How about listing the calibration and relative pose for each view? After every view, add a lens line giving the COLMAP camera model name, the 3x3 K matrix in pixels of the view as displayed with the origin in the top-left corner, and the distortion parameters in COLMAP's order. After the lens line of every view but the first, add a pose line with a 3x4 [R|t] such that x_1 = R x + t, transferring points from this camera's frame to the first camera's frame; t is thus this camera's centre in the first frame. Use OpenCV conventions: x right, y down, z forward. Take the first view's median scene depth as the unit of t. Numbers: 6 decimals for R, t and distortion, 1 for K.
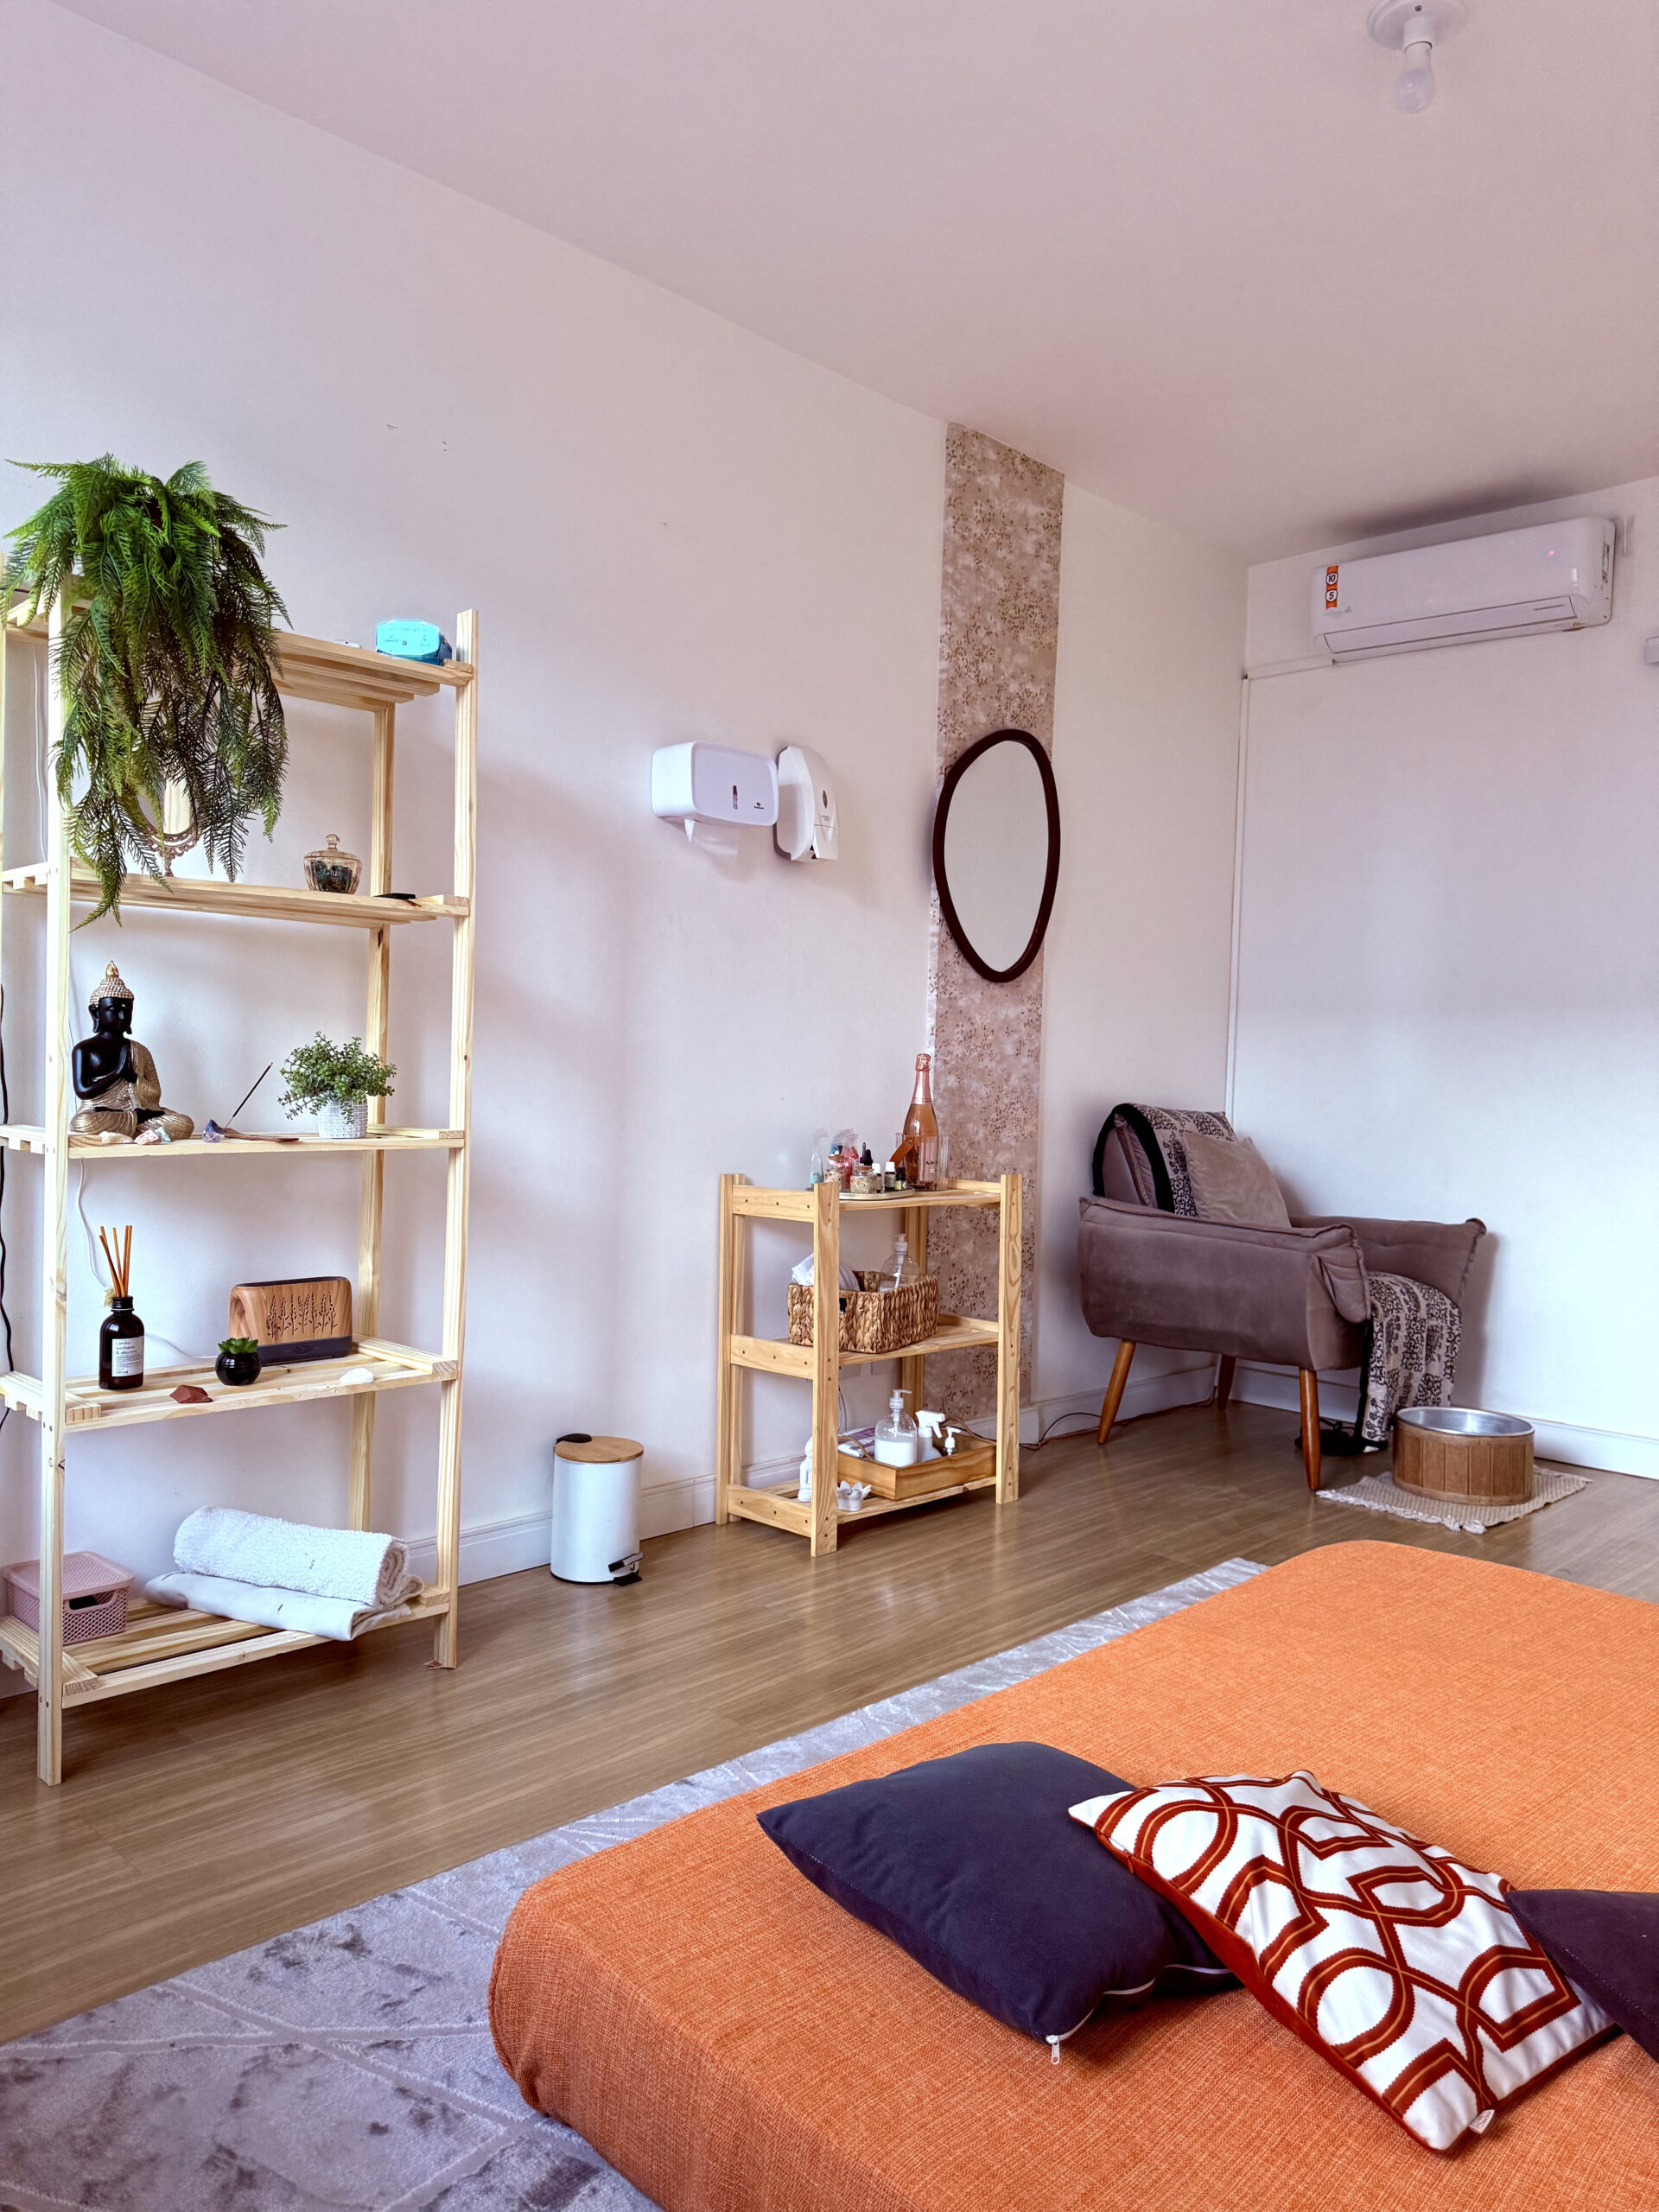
lens RADIAL K [[1546.0, 0, 831.7], [0, 1546.0, 1101.0], [0, 0, 1]] dist [0.009229, 0.001390]
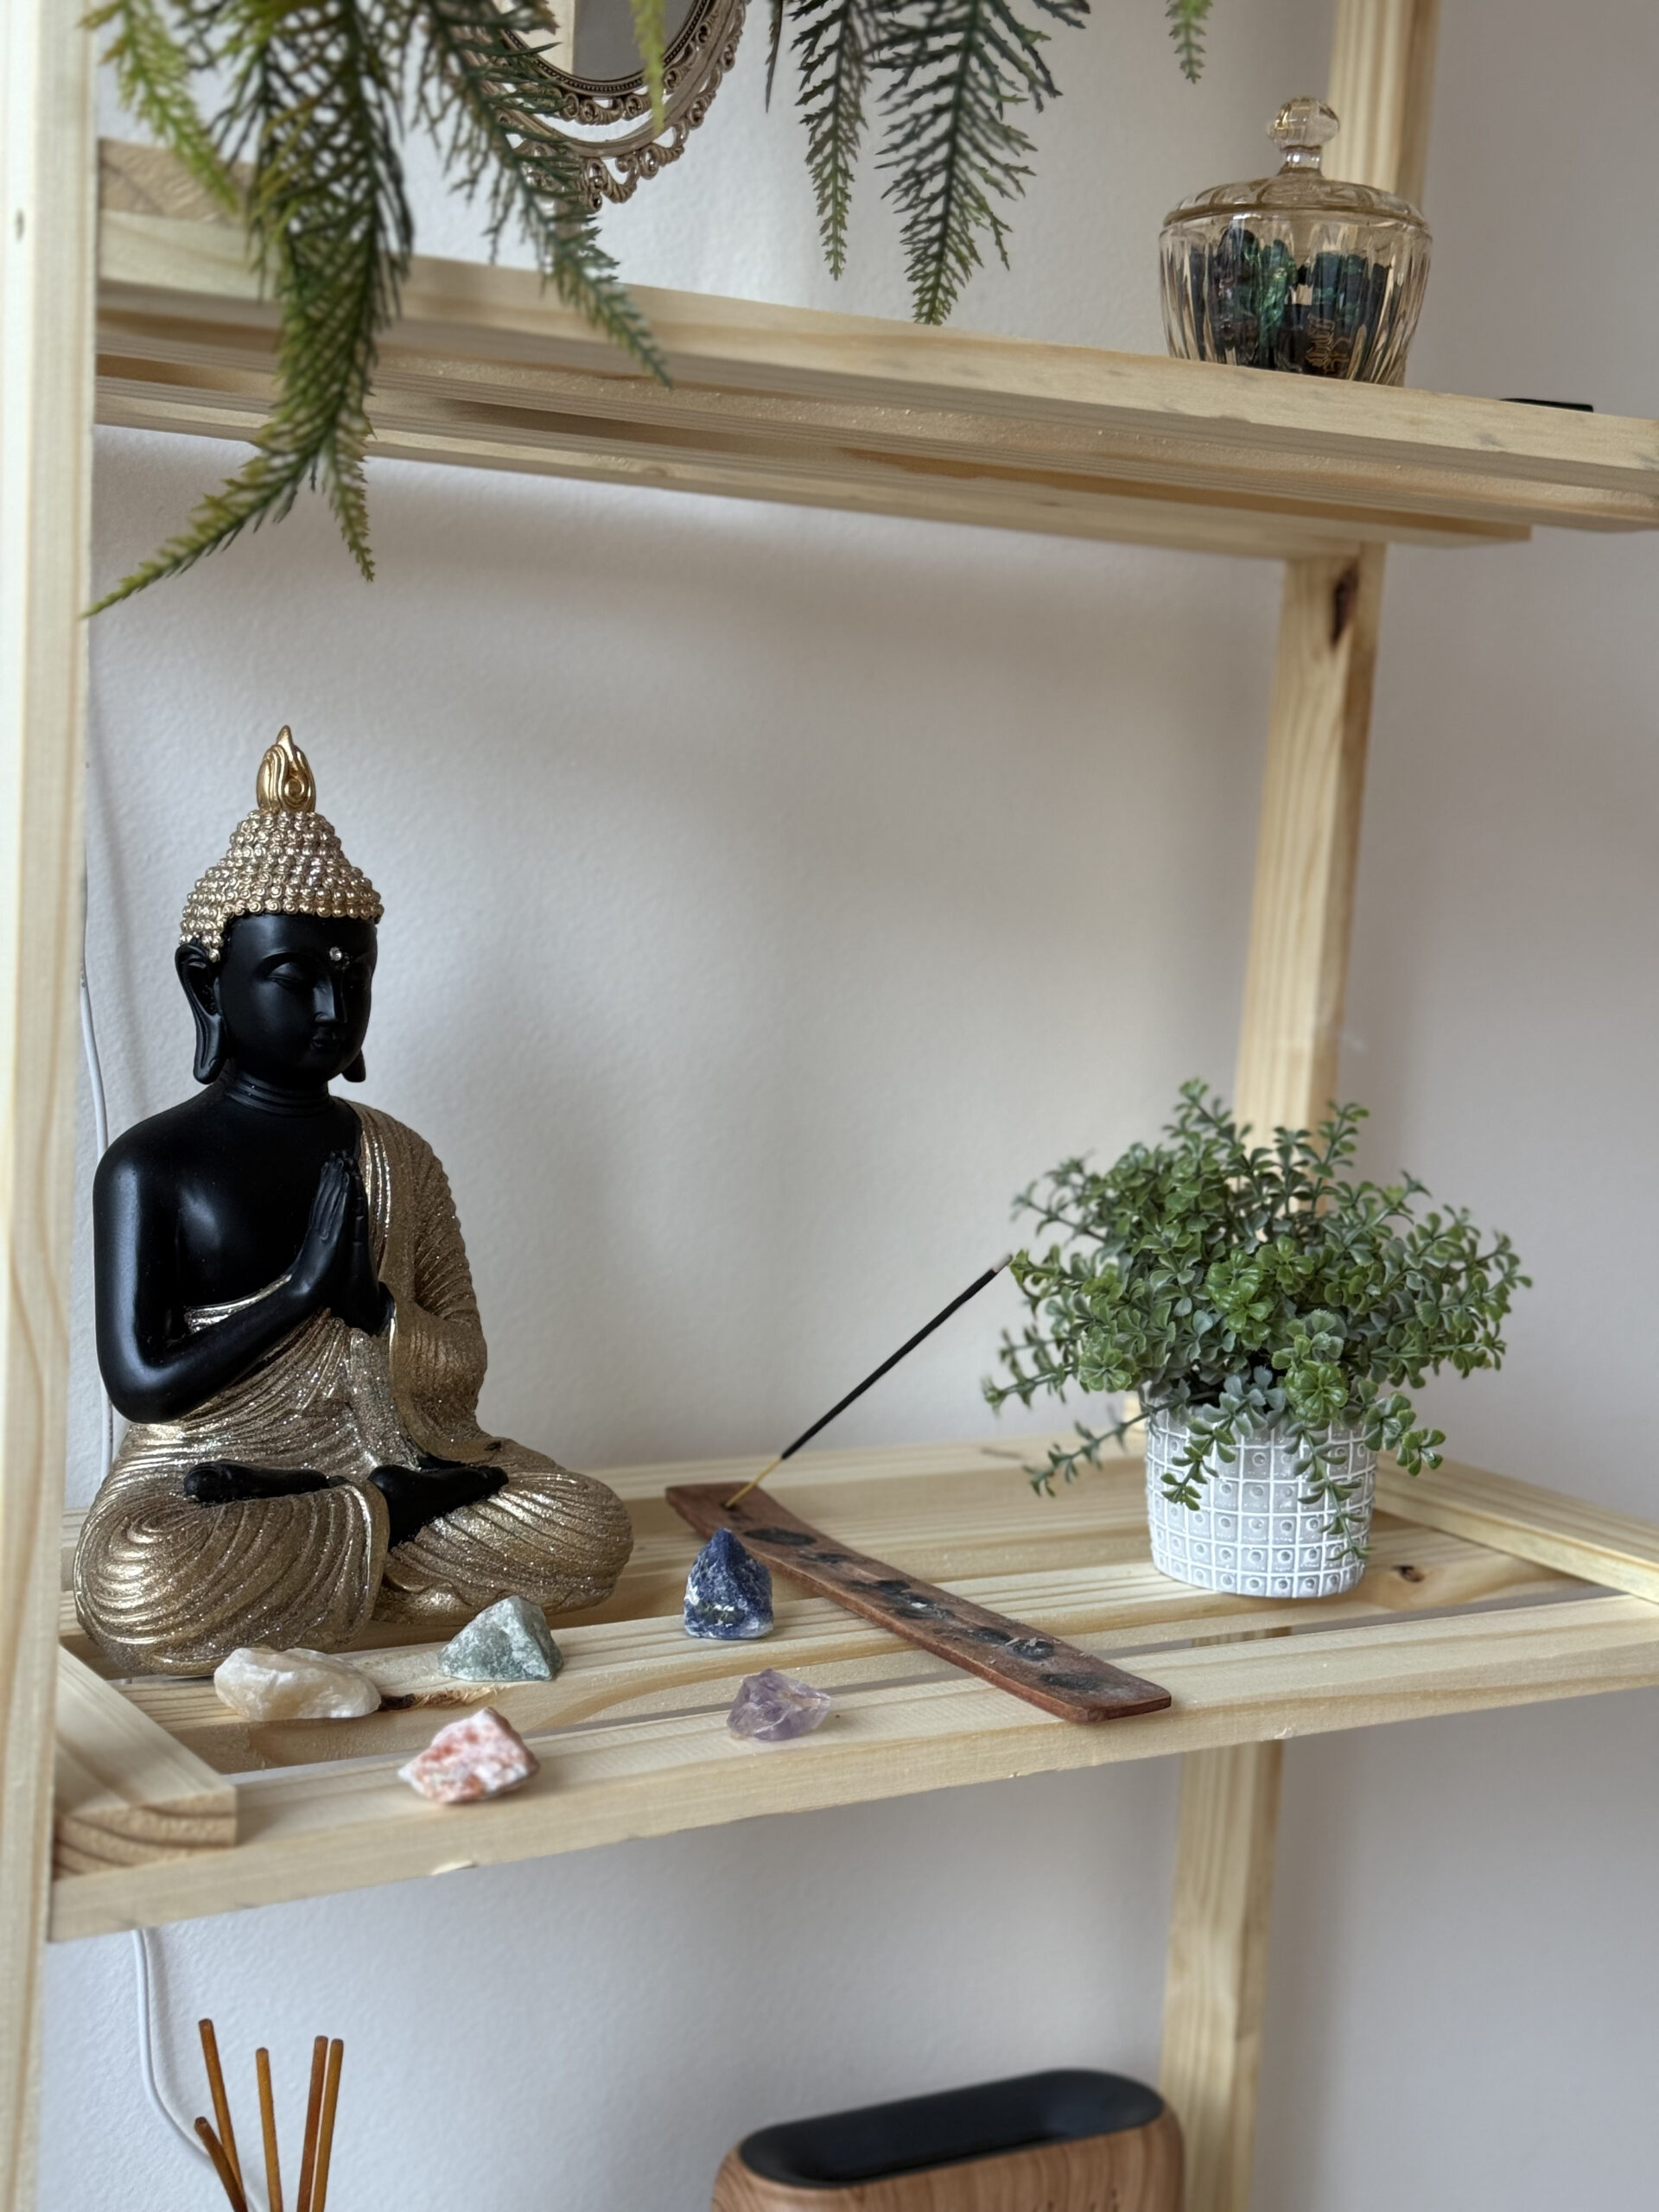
lens RADIAL K [[3170.4, 0, 827.1], [0, 3170.4, 1109.1], [0, 0, 1]] dist [0.155240, 0.000000]
pose [[0.971805, 0.055187, -0.229235, -0.296938], [-0.038241, 0.996241, 0.077722, -0.076332], [0.232663, -0.066765, 0.970263, 0.606699]]
